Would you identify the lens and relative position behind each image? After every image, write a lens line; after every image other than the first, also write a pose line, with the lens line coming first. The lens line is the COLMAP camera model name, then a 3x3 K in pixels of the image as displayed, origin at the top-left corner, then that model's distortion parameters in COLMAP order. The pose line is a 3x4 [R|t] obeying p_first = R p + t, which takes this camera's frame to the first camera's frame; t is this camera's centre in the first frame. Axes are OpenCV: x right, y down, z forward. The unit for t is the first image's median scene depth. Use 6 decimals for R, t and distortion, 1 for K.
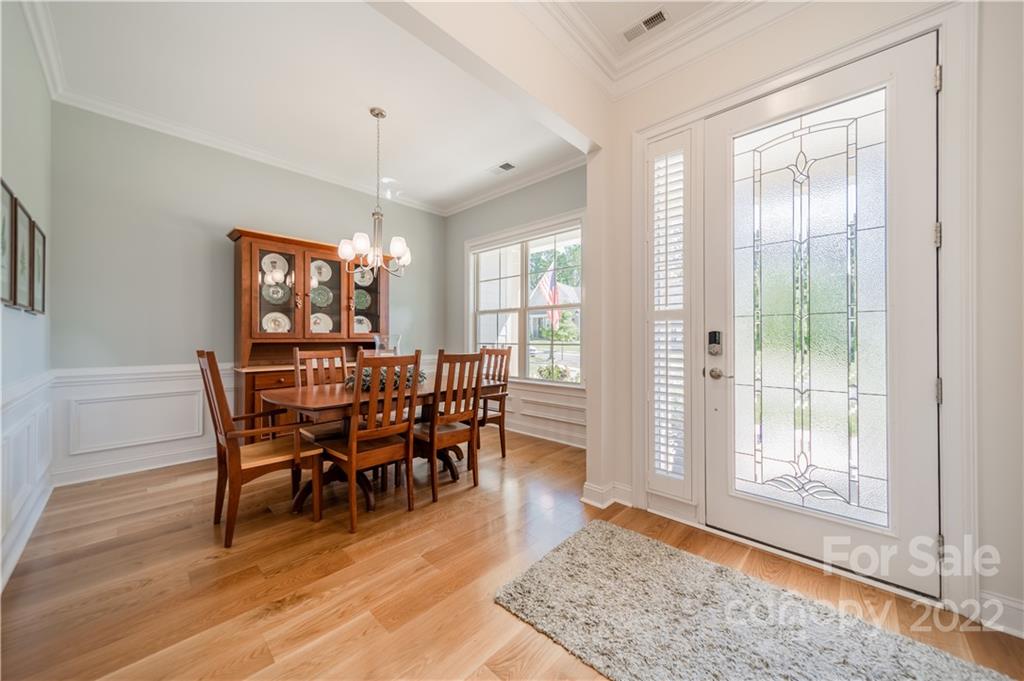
lens RADIAL K [[368.0, 0, 509.6], [0, 368.0, 338.4], [0, 0, 1]] dist [0.007646, -0.000066]
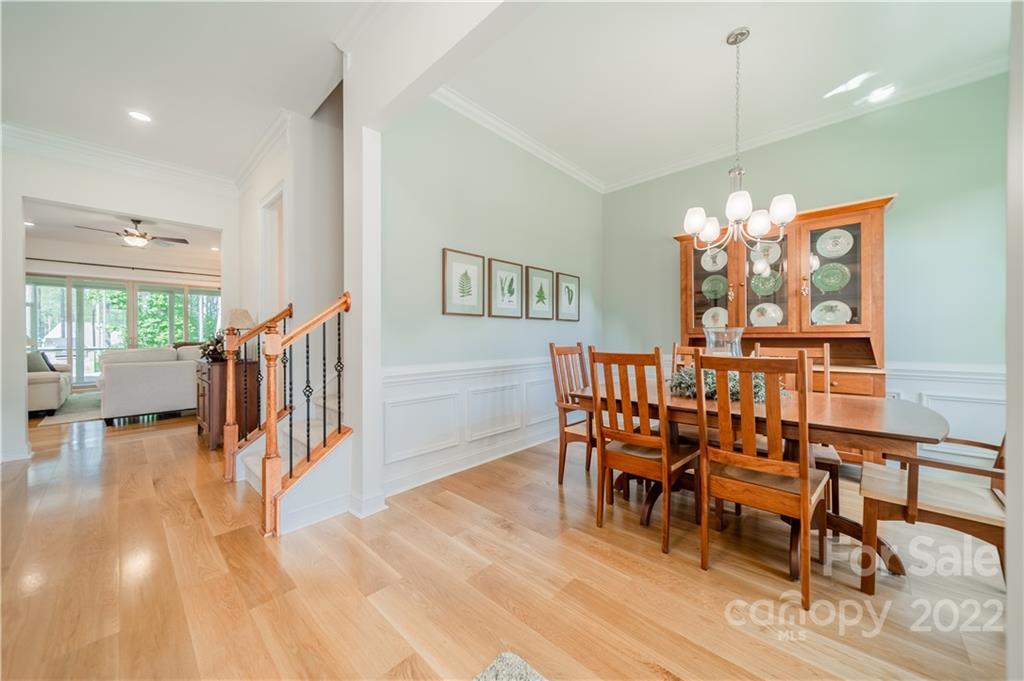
lens RADIAL K [[366.0, 0, 512.3], [0, 366.0, 333.6], [0, 0, 1]] dist [0.006512, 0.000065]
pose [[0.018616, -0.001480, -0.999826, 0.429117], [0.001004, 0.999998, -0.001462, 0.003619], [0.999826, -0.000977, 0.018618, 0.565171]]
